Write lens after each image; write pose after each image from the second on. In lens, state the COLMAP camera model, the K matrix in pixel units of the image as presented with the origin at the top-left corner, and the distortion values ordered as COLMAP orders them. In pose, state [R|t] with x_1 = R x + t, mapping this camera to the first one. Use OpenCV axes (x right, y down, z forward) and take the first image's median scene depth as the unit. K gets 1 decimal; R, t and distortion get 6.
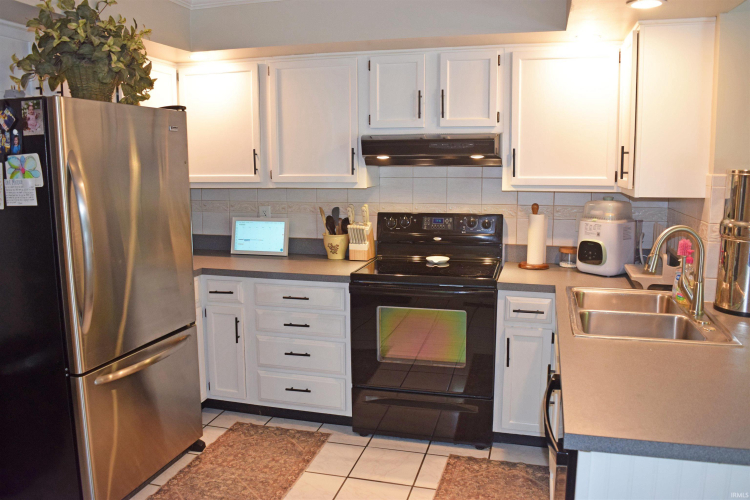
lens RADIAL K [[590.4, 0, 374.2], [0, 590.4, 247.4], [0, 0, 1]] dist [-0.095840, 0.024732]
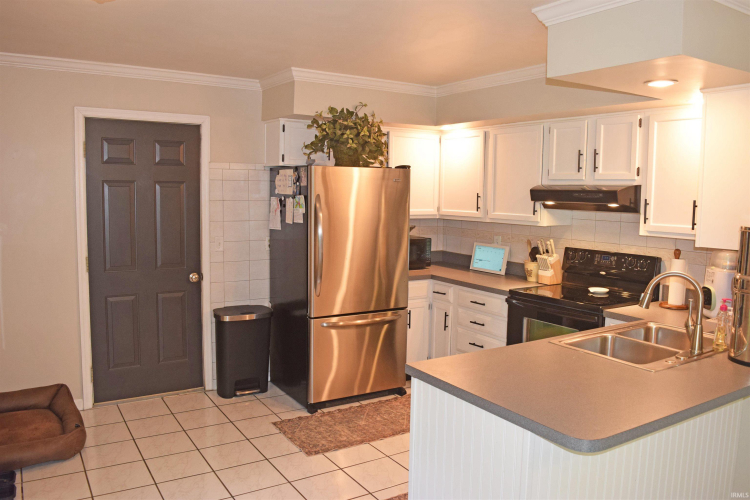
lens RADIAL K [[590.4, 0, 376.0], [0, 590.4, 247.4], [0, 0, 1]] dist [-0.095840, 0.024732]
pose [[0.739001, 0.082092, -0.668684, 0.580171], [-0.115630, 0.993275, -0.005849, -0.006839], [0.663707, 0.081642, 0.743524, -0.174326]]
